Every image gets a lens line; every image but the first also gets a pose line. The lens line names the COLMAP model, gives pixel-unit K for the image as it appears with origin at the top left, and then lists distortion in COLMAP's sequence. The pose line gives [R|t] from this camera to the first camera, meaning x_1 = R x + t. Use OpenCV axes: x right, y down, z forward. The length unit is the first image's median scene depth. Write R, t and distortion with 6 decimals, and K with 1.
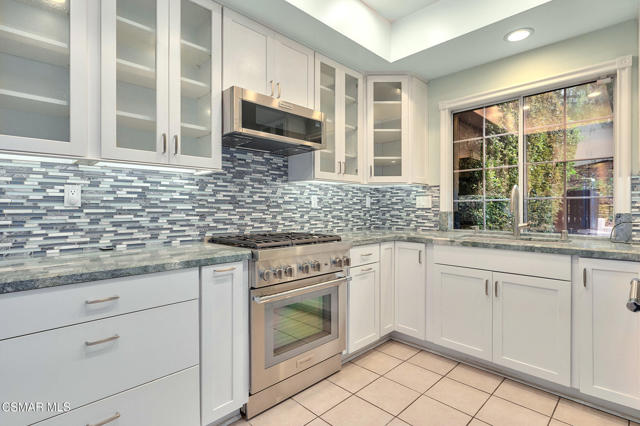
lens RADIAL K [[315.7, 0, 320.9], [0, 315.7, 208.5], [0, 0, 1]] dist [0.000144, -0.000055]
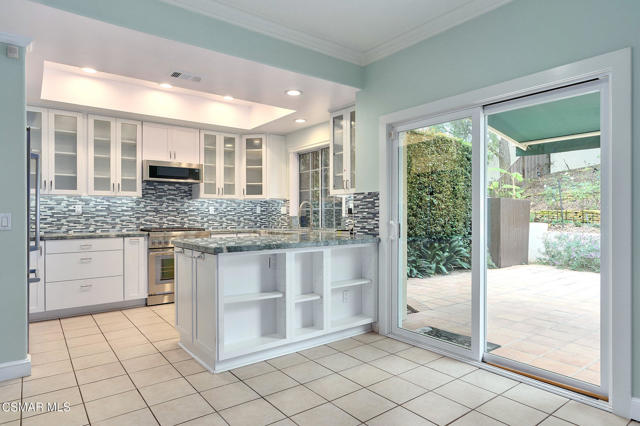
lens RADIAL K [[384.2, 0, 320.0], [0, 384.2, 213.0], [0, 0, 1]] dist [0.002014, 0.000191]
pose [[0.991758, -0.001703, -0.128113, 1.016102], [0.001353, 0.999995, -0.002820, -0.000218], [0.128117, 0.002624, 0.991756, -1.200499]]
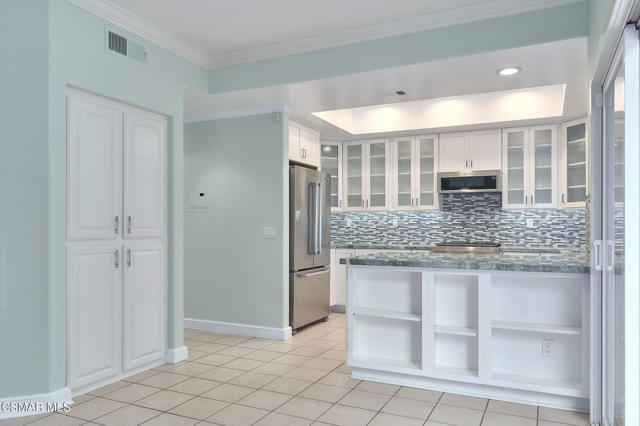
lens RADIAL K [[461.4, 0, 321.9], [0, 461.4, 226.7], [0, 0, 1]] dist [-0.005659, -0.000706]
pose [[0.331797, -0.000133, -0.943351, 1.953489], [-0.002549, 0.999996, -0.001037, -0.001900], [0.943347, 0.002749, 0.331795, -0.647549]]
